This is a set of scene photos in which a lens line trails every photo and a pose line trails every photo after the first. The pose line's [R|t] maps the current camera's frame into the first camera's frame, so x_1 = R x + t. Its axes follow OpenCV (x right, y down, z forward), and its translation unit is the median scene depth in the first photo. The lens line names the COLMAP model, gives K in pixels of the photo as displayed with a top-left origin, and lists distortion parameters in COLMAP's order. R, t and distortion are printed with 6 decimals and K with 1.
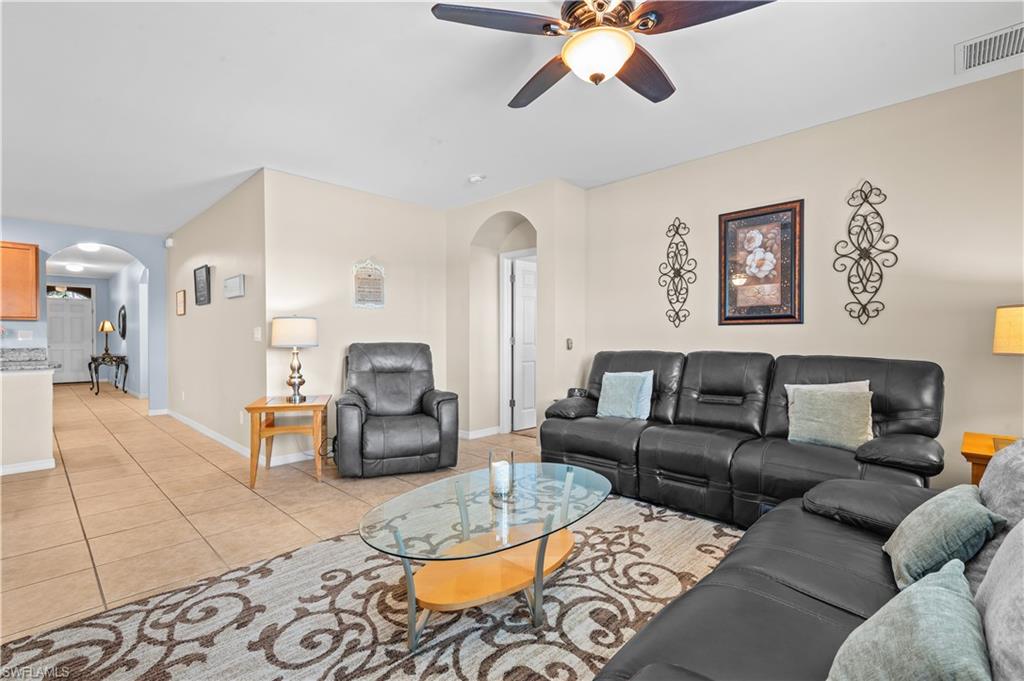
lens RADIAL K [[463.5, 0, 520.4], [0, 463.5, 332.6], [0, 0, 1]] dist [0.013051, -0.003498]
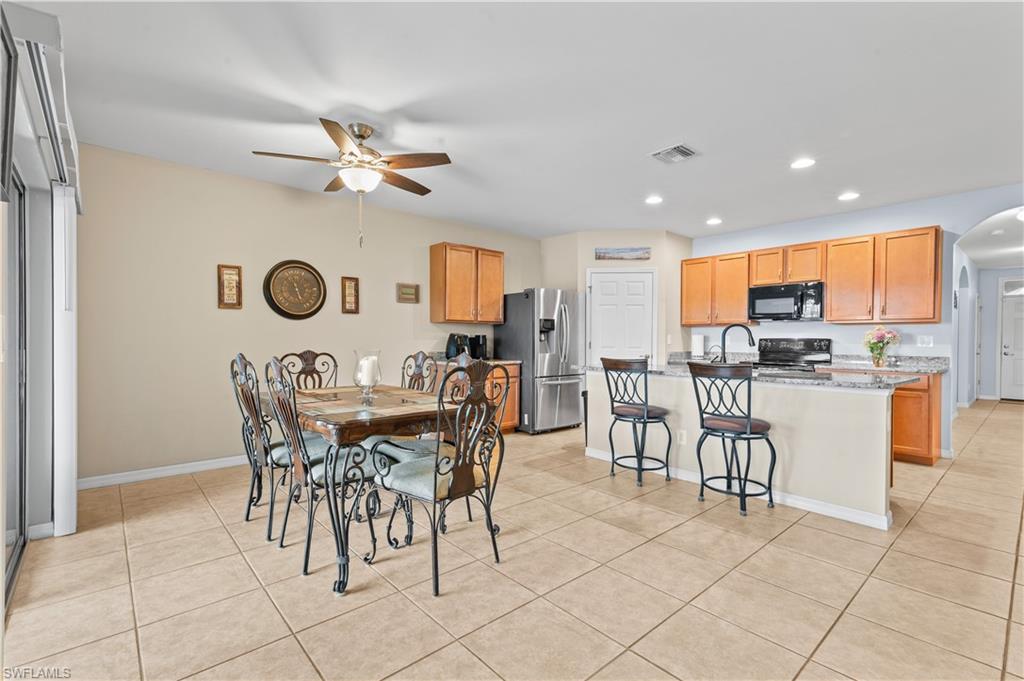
lens RADIAL K [[463.5, 0, 489.5], [0, 463.5, 347.5], [0, 0, 1]] dist [0.013051, -0.003498]
pose [[-0.110455, 0.023191, -0.993610, -0.434628], [-0.001070, 0.999724, 0.023453, -0.003621], [0.993881, 0.003654, -0.110400, 0.880683]]
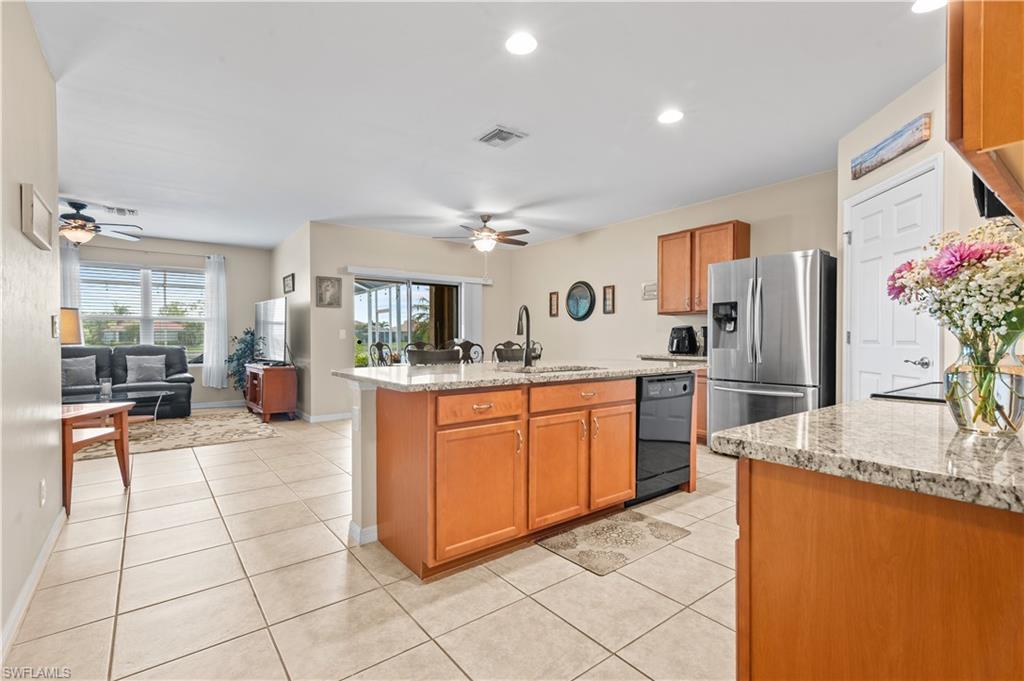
lens RADIAL K [[463.5, 0, 510.3], [0, 463.5, 345.1], [0, 0, 1]] dist [0.013051, -0.003498]
pose [[-0.988042, 0.005210, 0.154095, -2.380986], [0.006549, 0.999945, 0.008187, 0.052103], [-0.154044, 0.009098, -0.988022, 2.876838]]
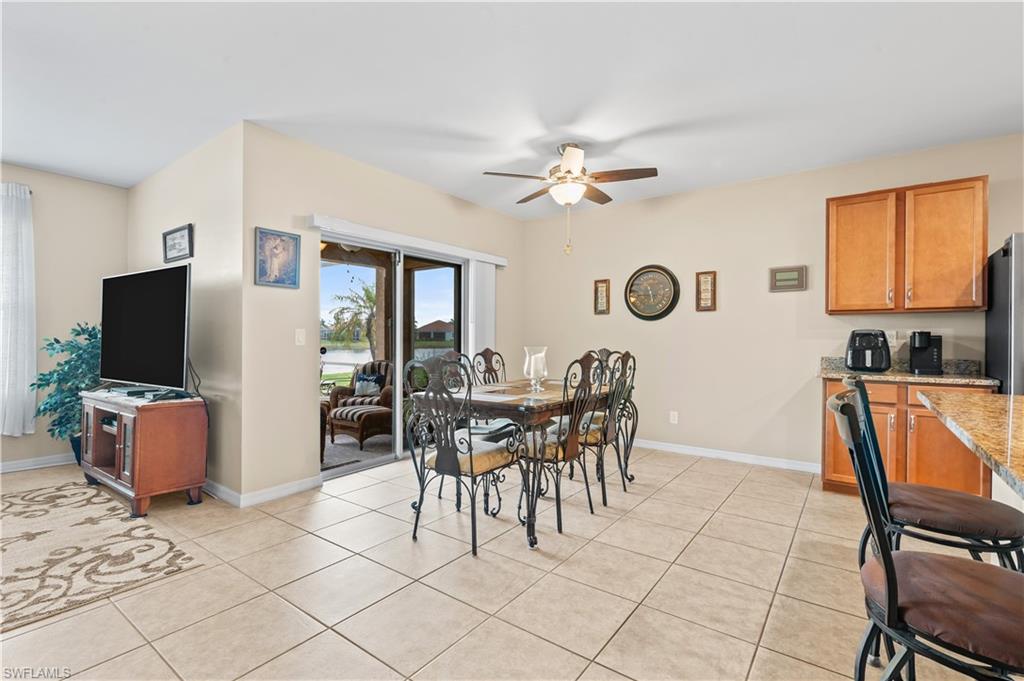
lens RADIAL K [[463.5, 0, 505.7], [0, 463.5, 339.8], [0, 0, 1]] dist [0.013051, -0.003498]
pose [[-0.993123, 0.000477, -0.117074, -1.443159], [0.000517, 1.000000, -0.000305, 0.012669], [0.117073, -0.000363, -0.993123, 1.883459]]
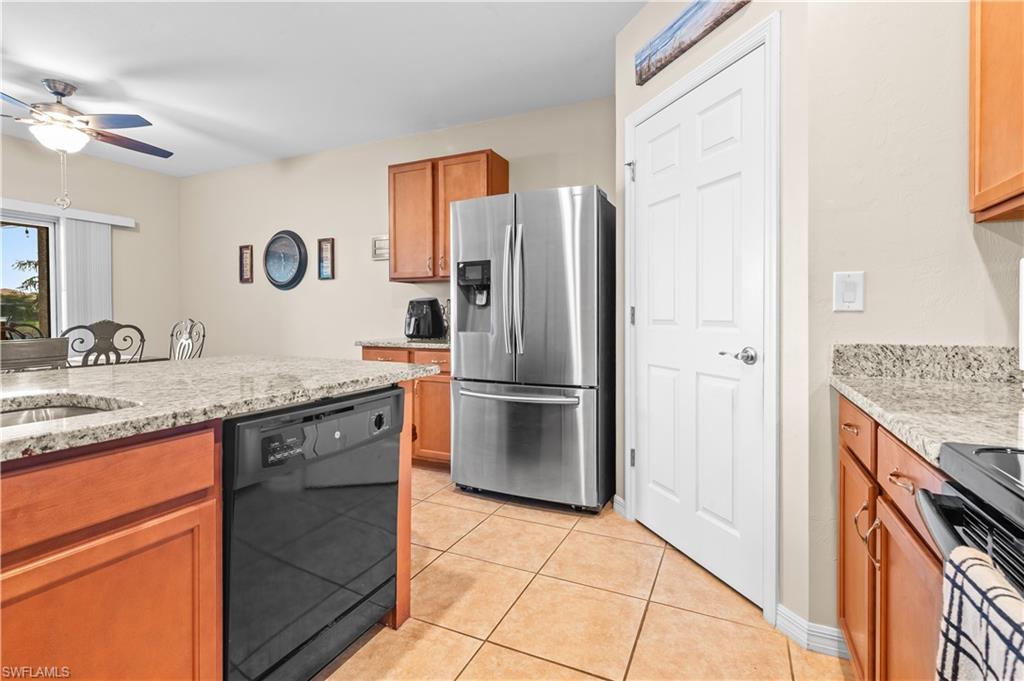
lens RADIAL K [[477.6, 0, 521.7], [0, 477.6, 321.7], [0, 0, 1]] dist [0.009497, 0.000314]
pose [[-0.944410, 0.011585, -0.328566, -2.651583], [0.008558, 0.999907, 0.010657, 0.047576], [0.328659, 0.007252, -0.944421, 2.125221]]
